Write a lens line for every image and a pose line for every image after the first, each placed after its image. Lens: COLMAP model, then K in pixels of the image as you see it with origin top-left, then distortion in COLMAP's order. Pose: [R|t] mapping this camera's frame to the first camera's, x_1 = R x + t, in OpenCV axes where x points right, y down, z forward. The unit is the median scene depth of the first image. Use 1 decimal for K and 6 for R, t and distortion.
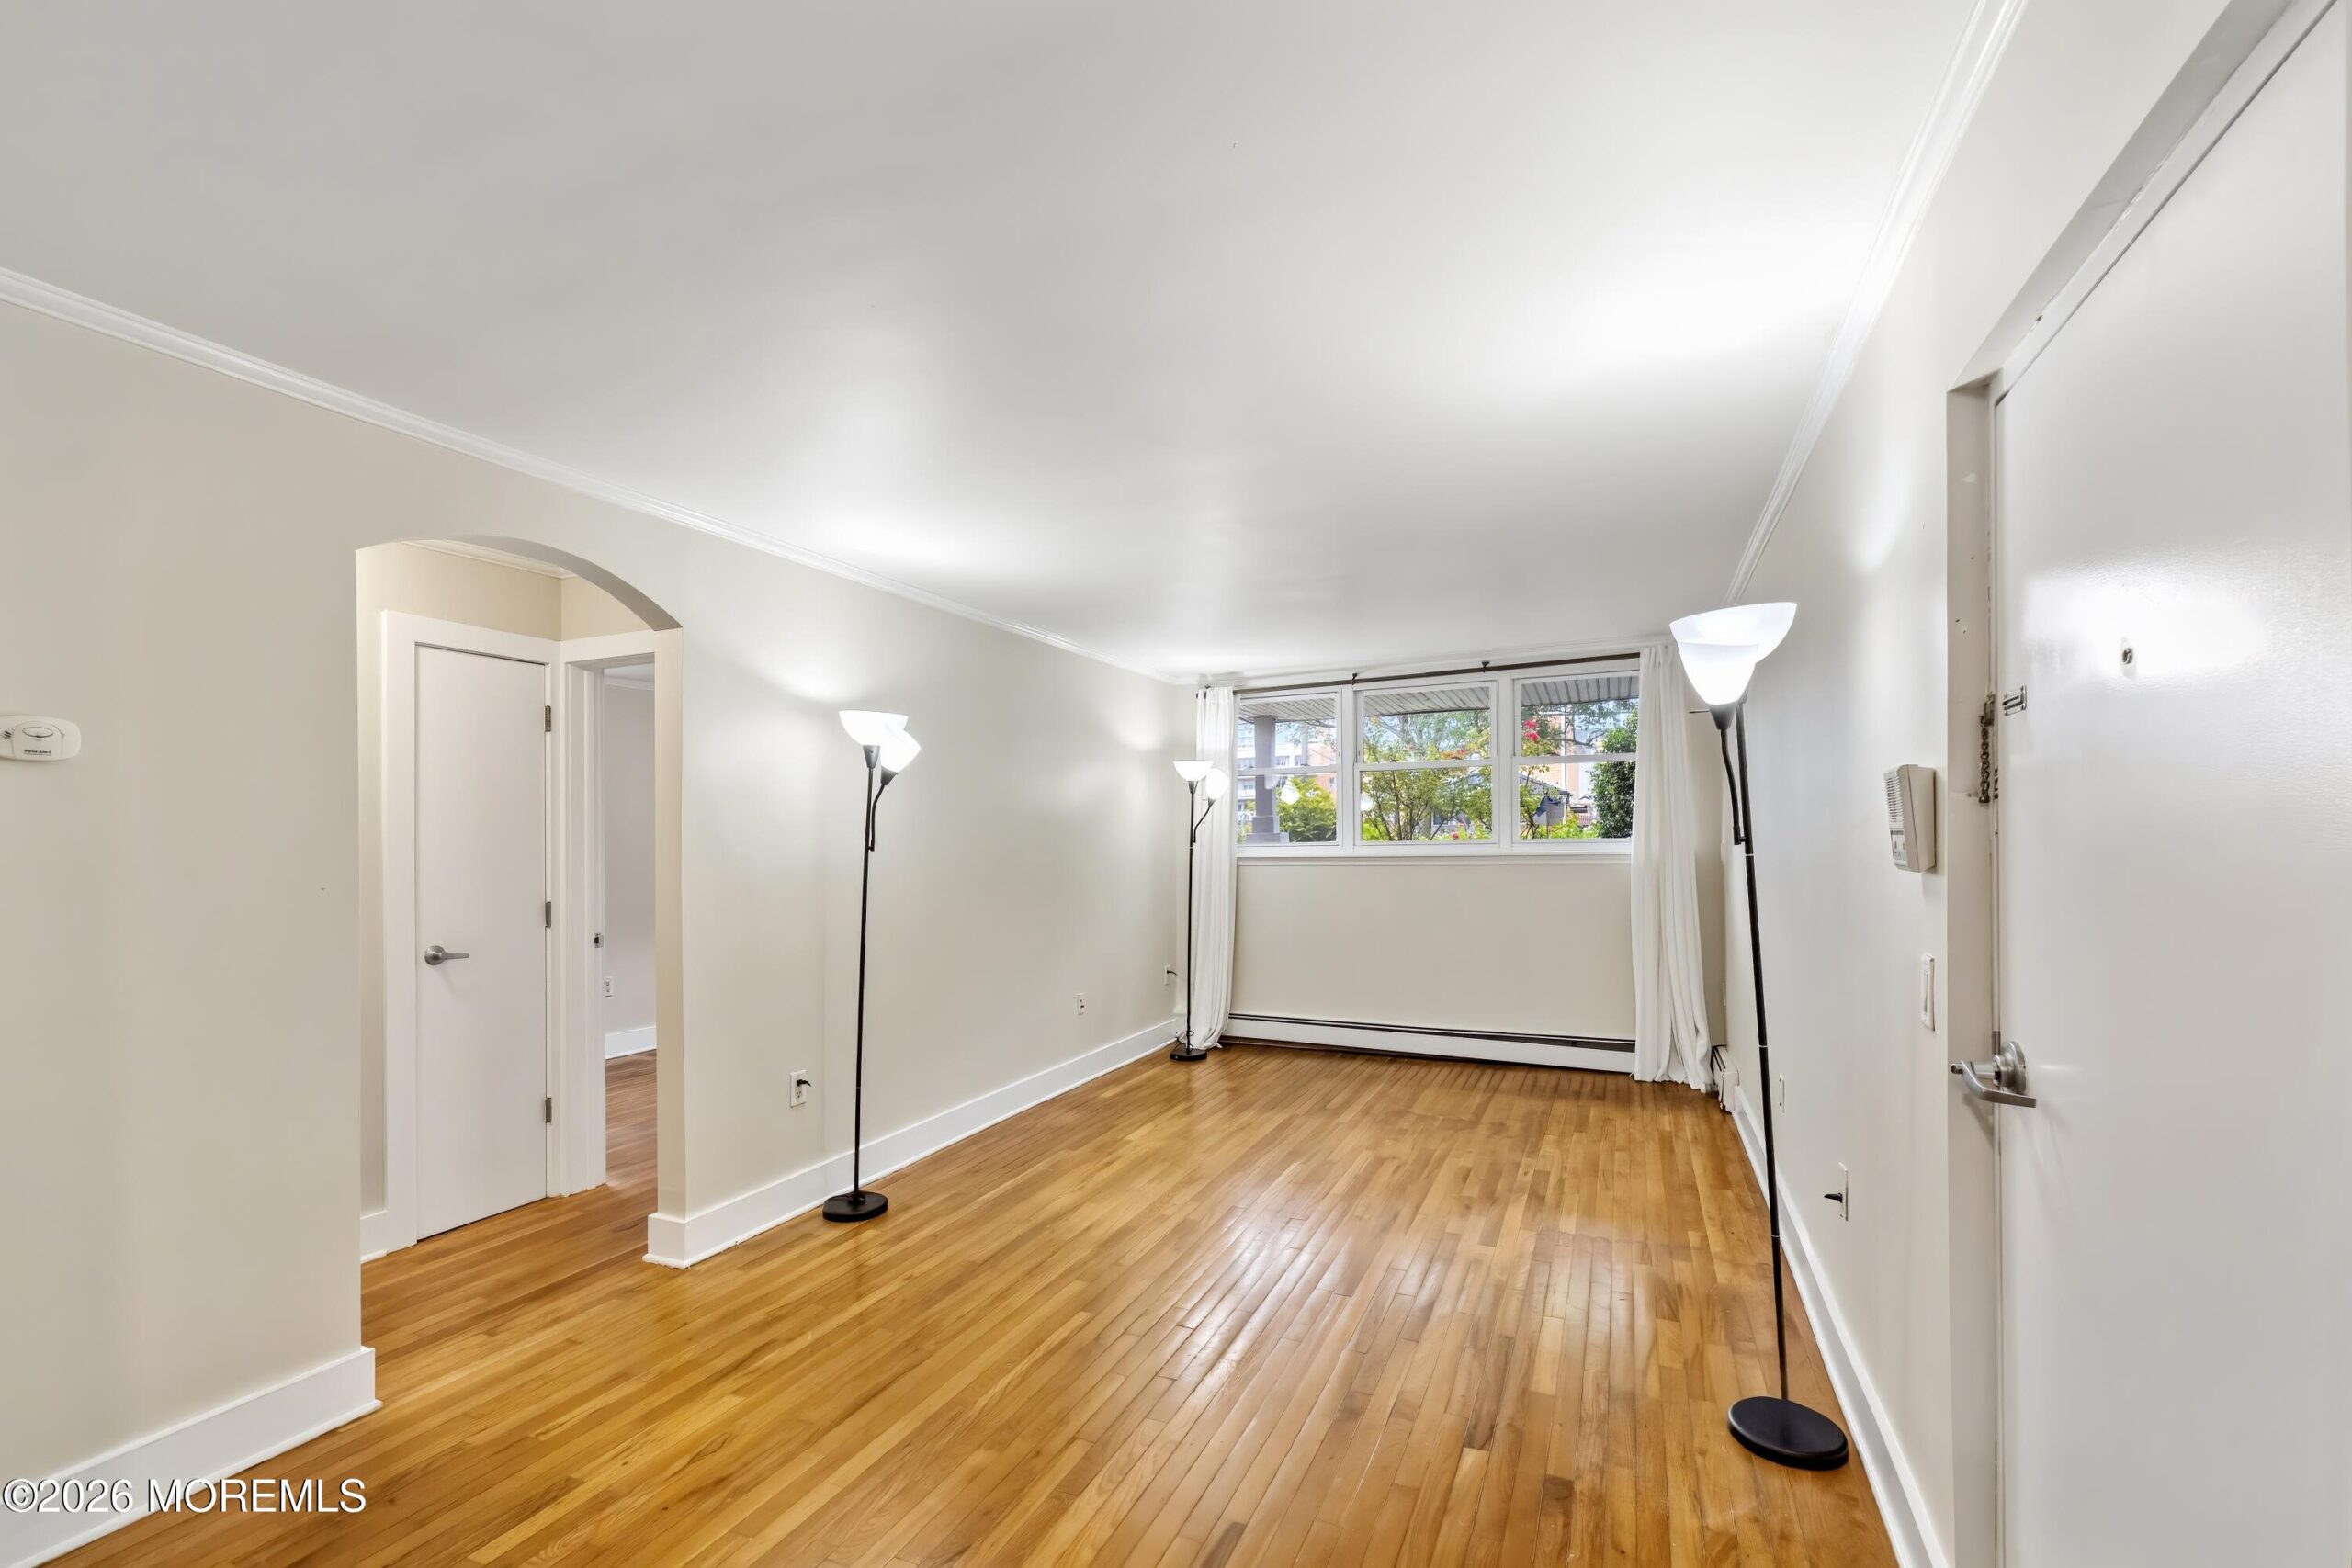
lens RADIAL K [[1006.4, 0, 1175.5], [0, 1006.4, 842.2], [0, 0, 1]] dist [-0.000865, -0.000029]
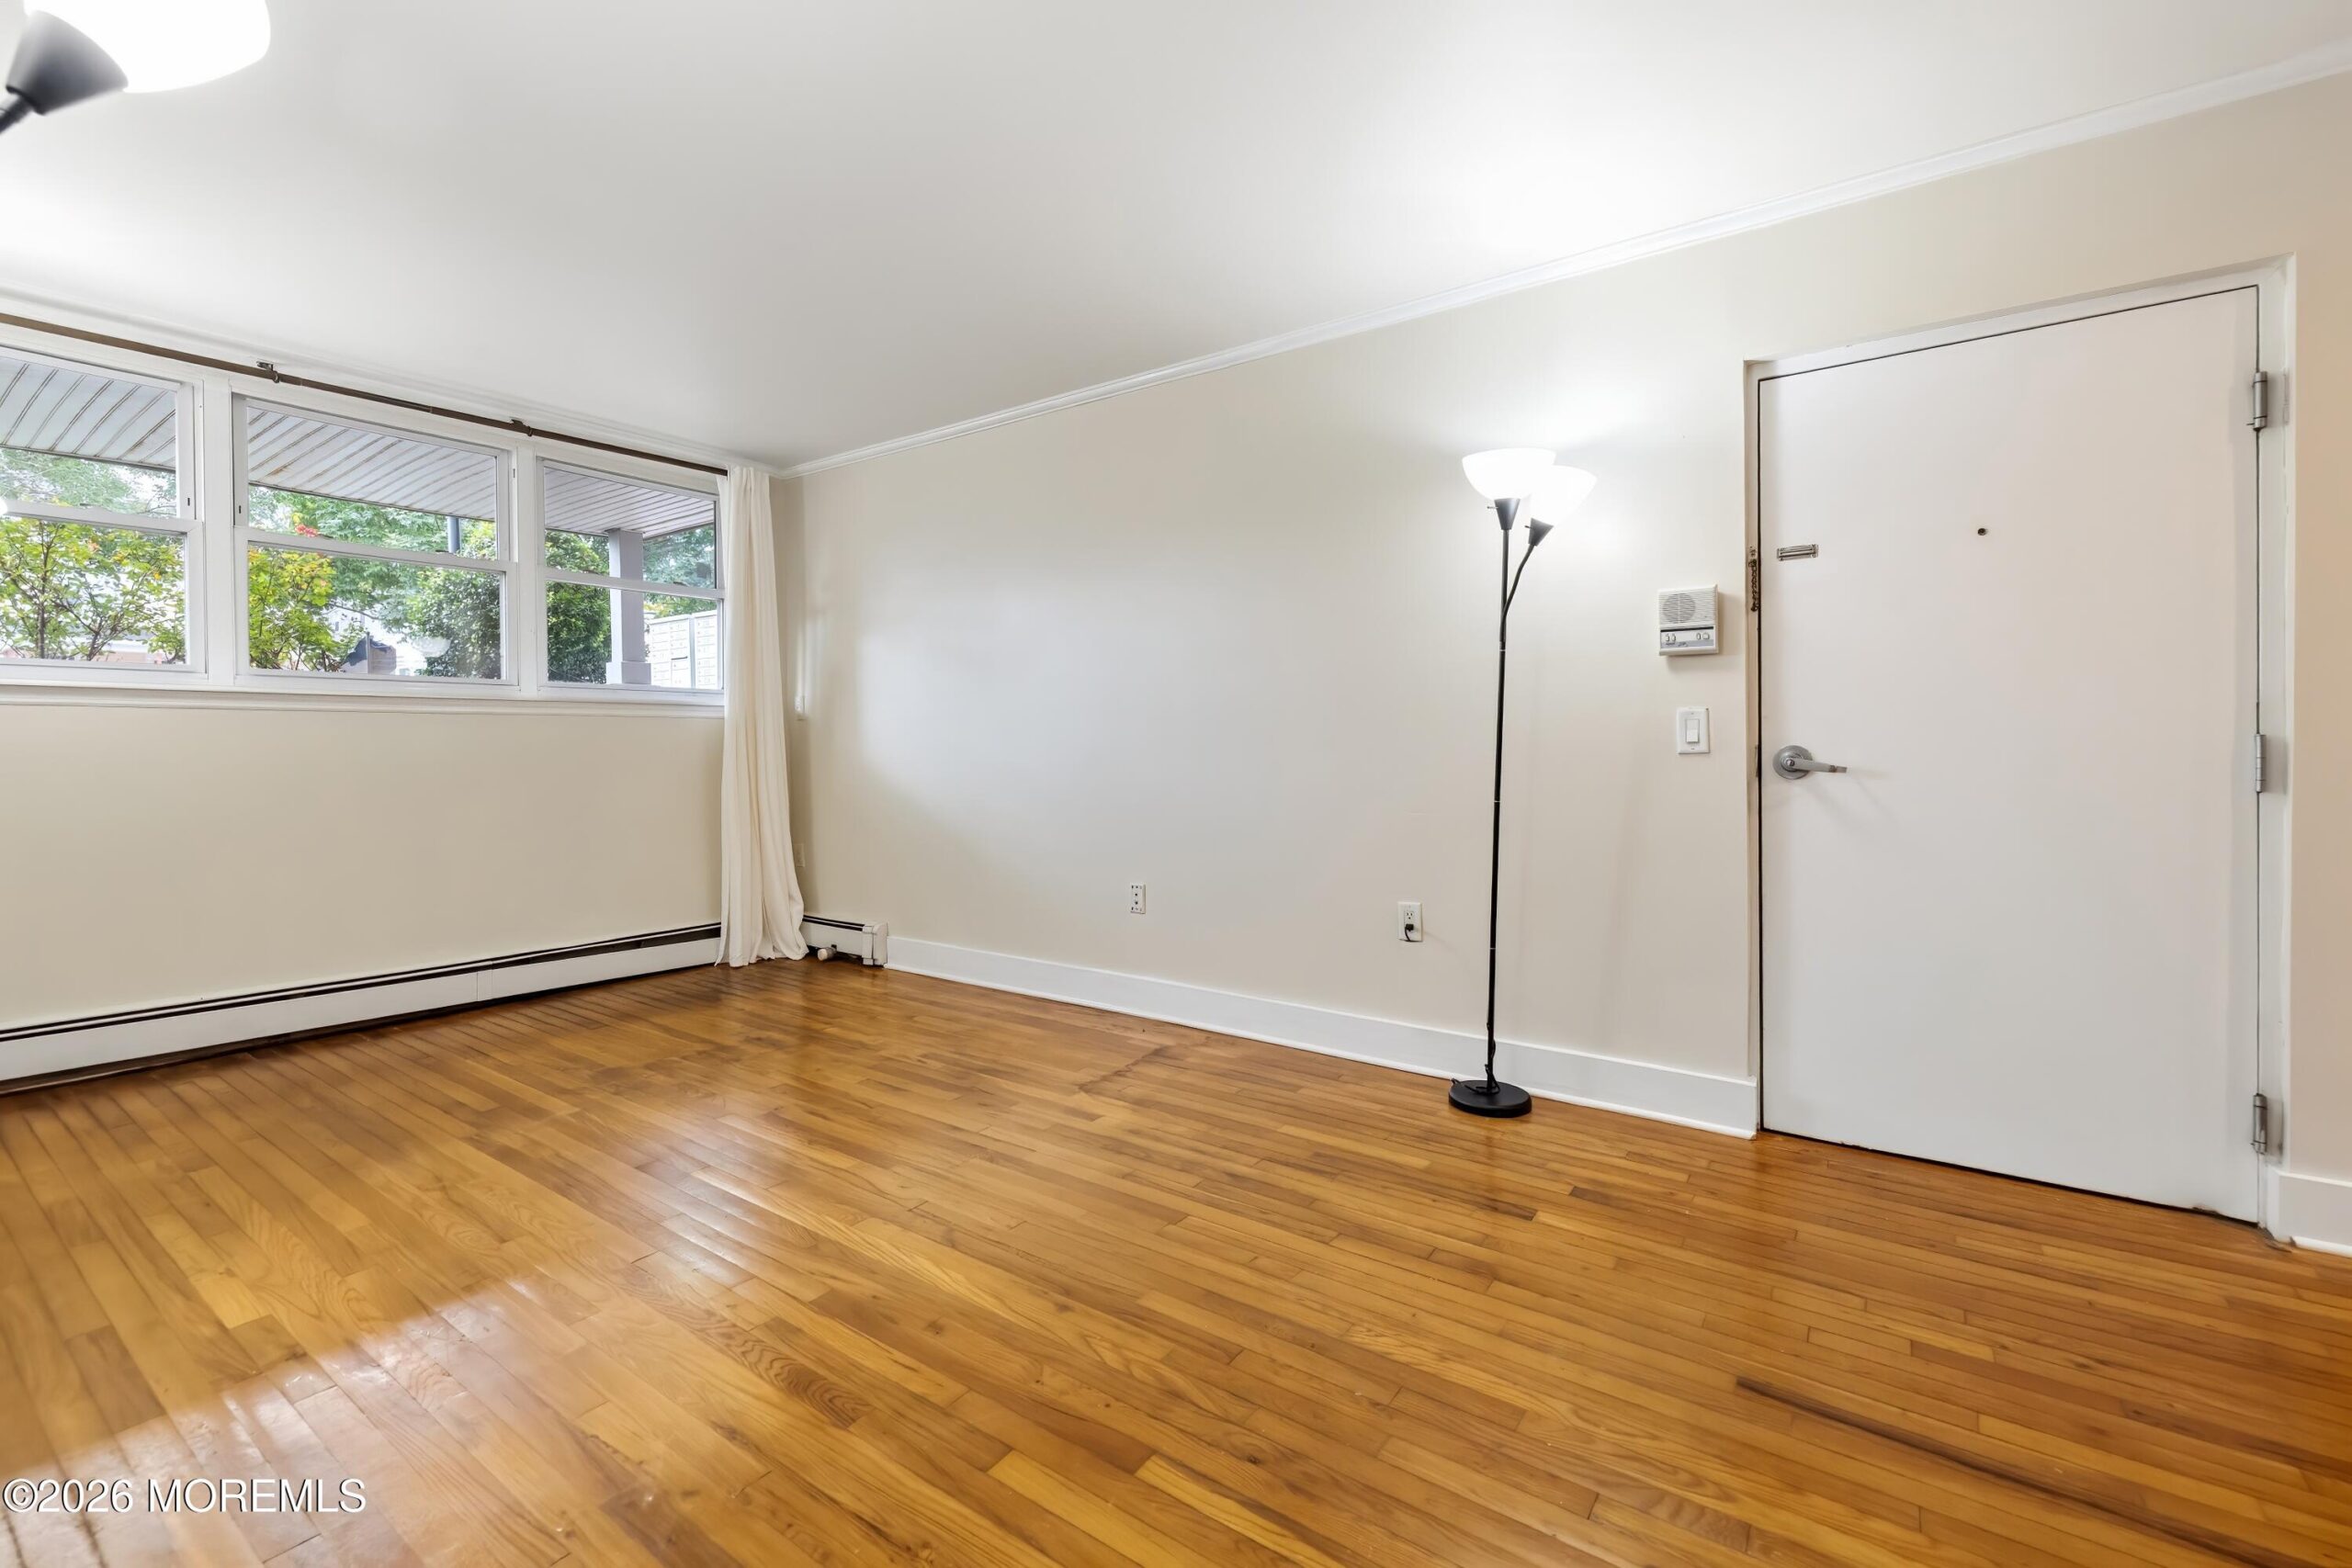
lens RADIAL K [[1002.5, 0, 1174.3], [0, 1002.5, 753.6], [0, 0, 1]] dist [-0.001497, -0.000234]
pose [[0.200851, 0.001641, 0.979620, -0.443506], [0.001283, 0.999997, -0.001938, 0.082673], [-0.979621, 0.001646, 0.200849, 0.671831]]
